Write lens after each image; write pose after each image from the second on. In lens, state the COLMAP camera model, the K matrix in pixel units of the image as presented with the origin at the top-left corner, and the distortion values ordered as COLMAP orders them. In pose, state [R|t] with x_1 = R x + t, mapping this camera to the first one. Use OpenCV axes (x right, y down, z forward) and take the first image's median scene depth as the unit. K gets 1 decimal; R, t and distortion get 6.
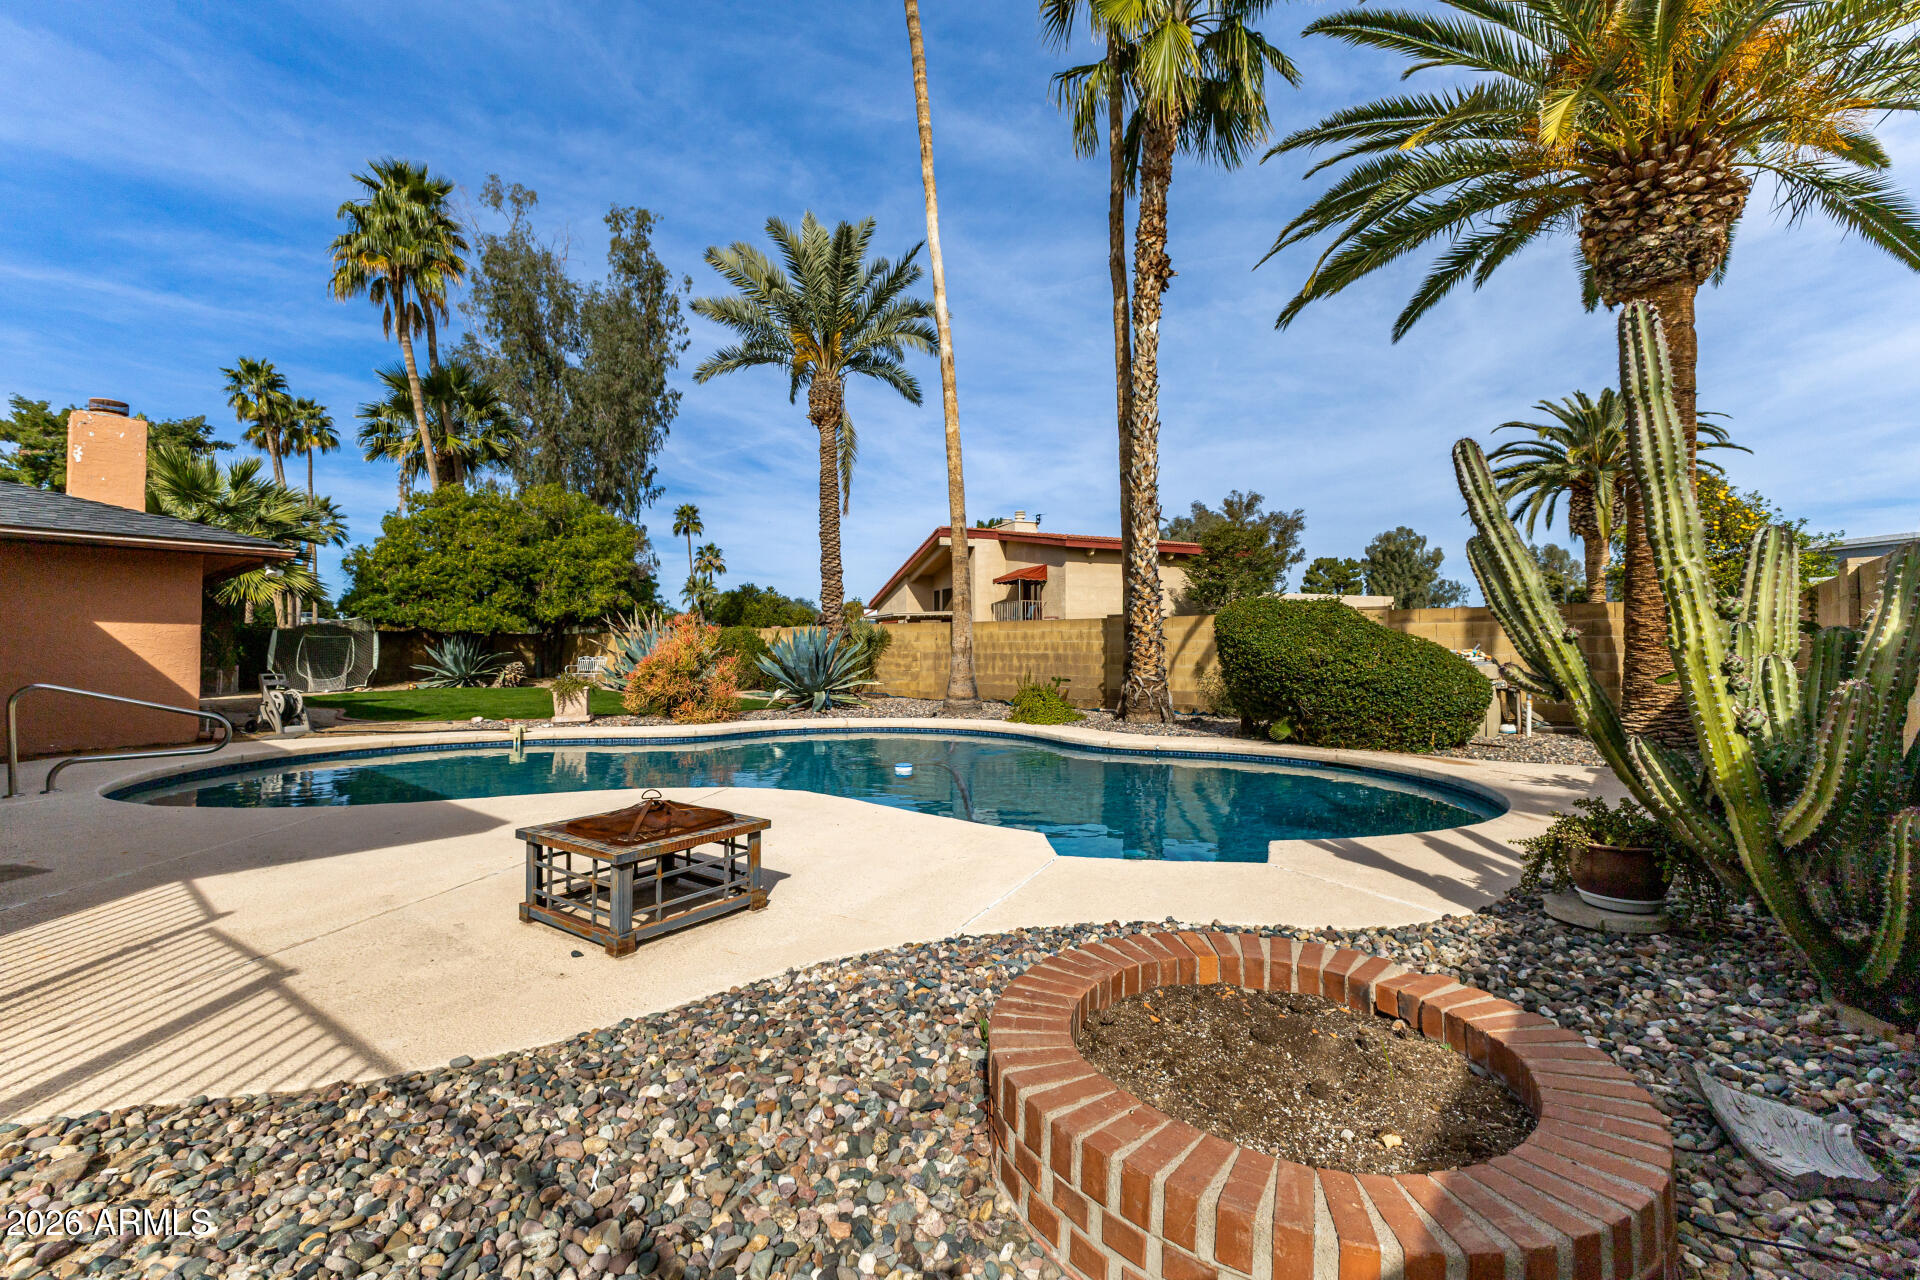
lens RADIAL K [[833.8, 0, 959.3], [0, 833.8, 630.5], [0, 0, 1]] dist [0.014184, -0.004437]
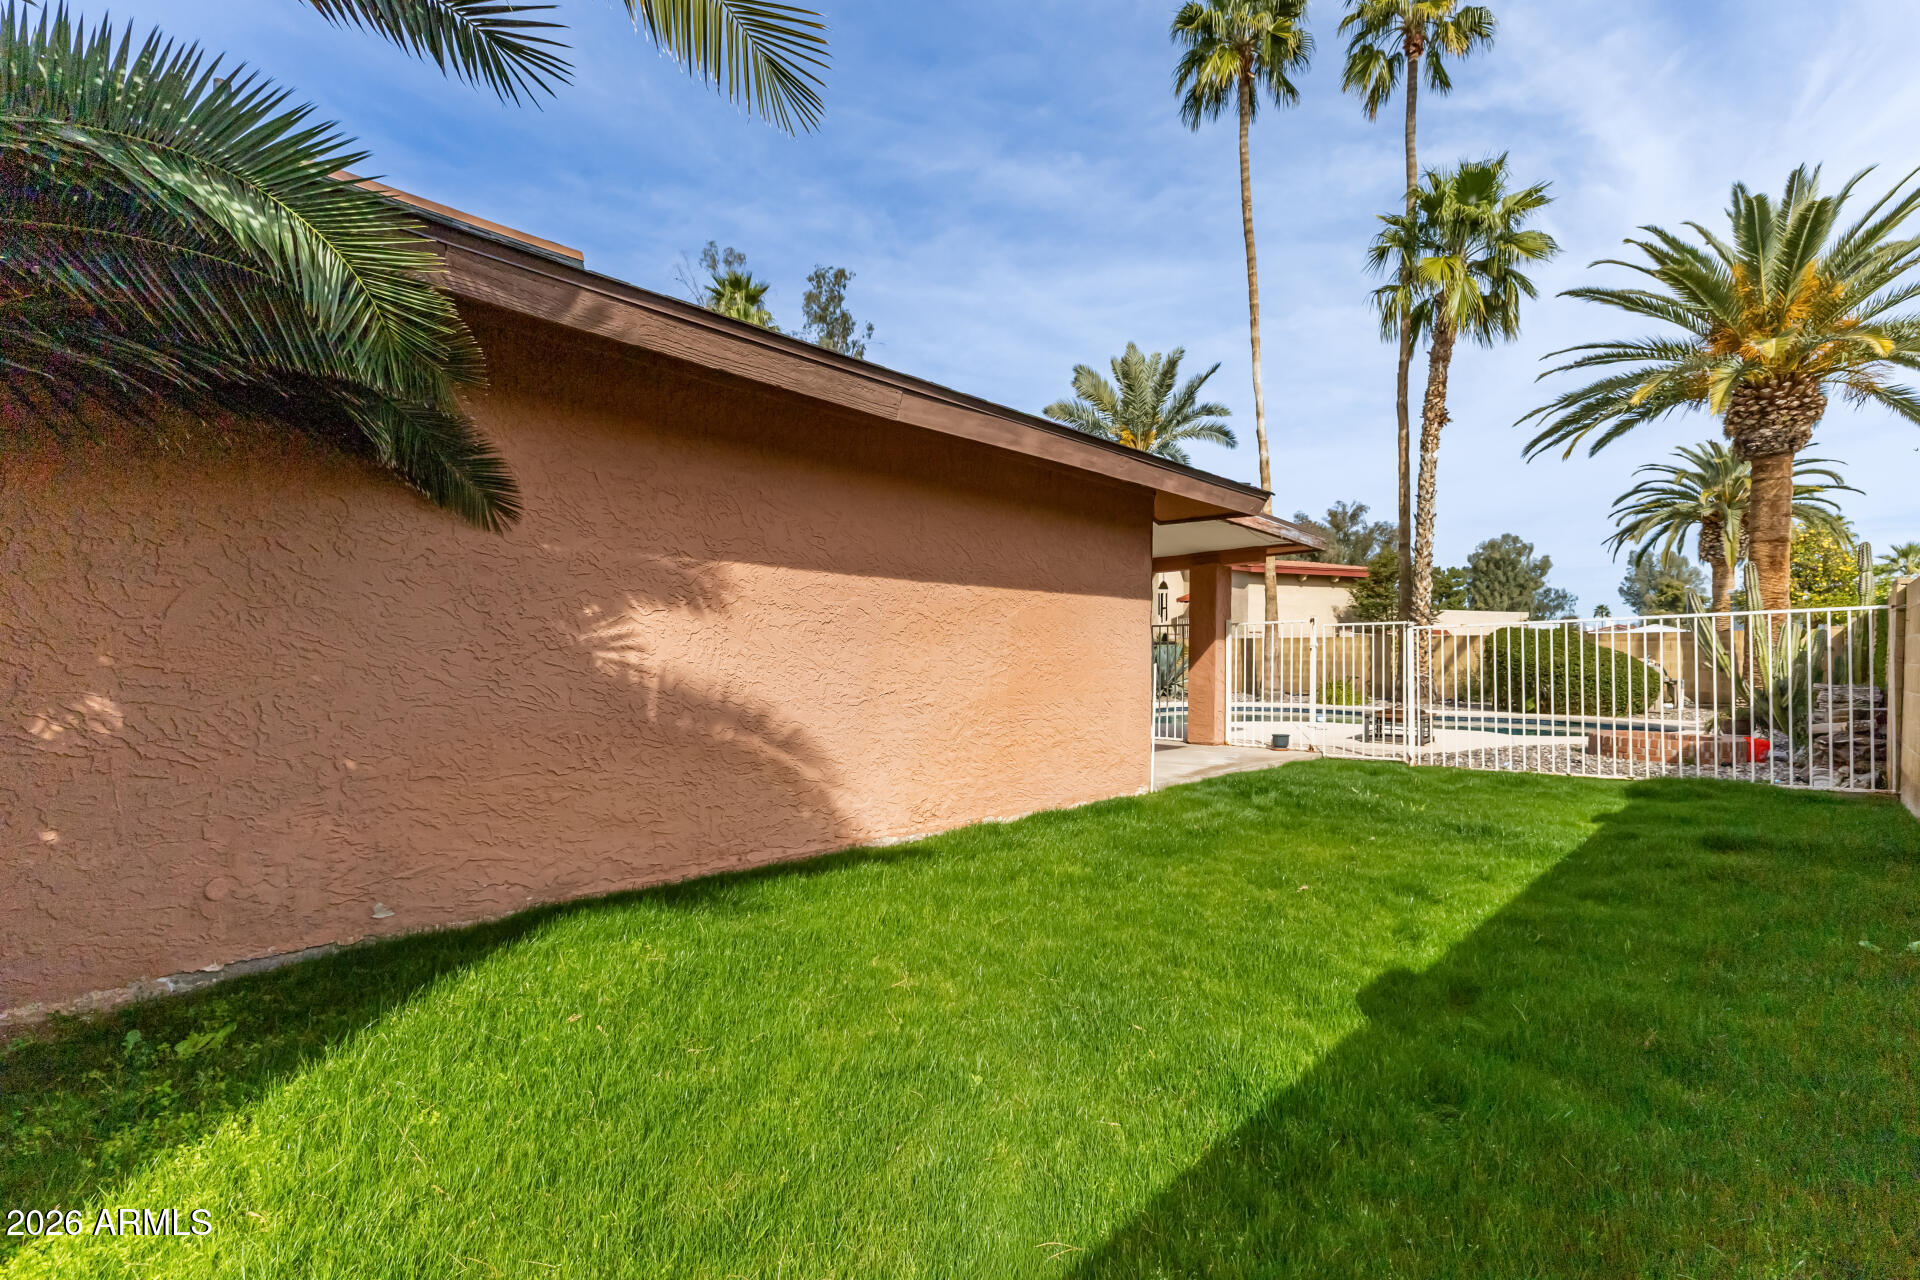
lens RADIAL K [[833.8, 0, 977.6], [0, 833.8, 674.6], [0, 0, 1]] dist [0.014184, -0.004437]
pose [[0.997516, 0.006162, -0.070173, -0.205565], [-0.003157, 0.999077, 0.042842, -0.004178], [0.070372, -0.042514, 0.996614, -0.262235]]
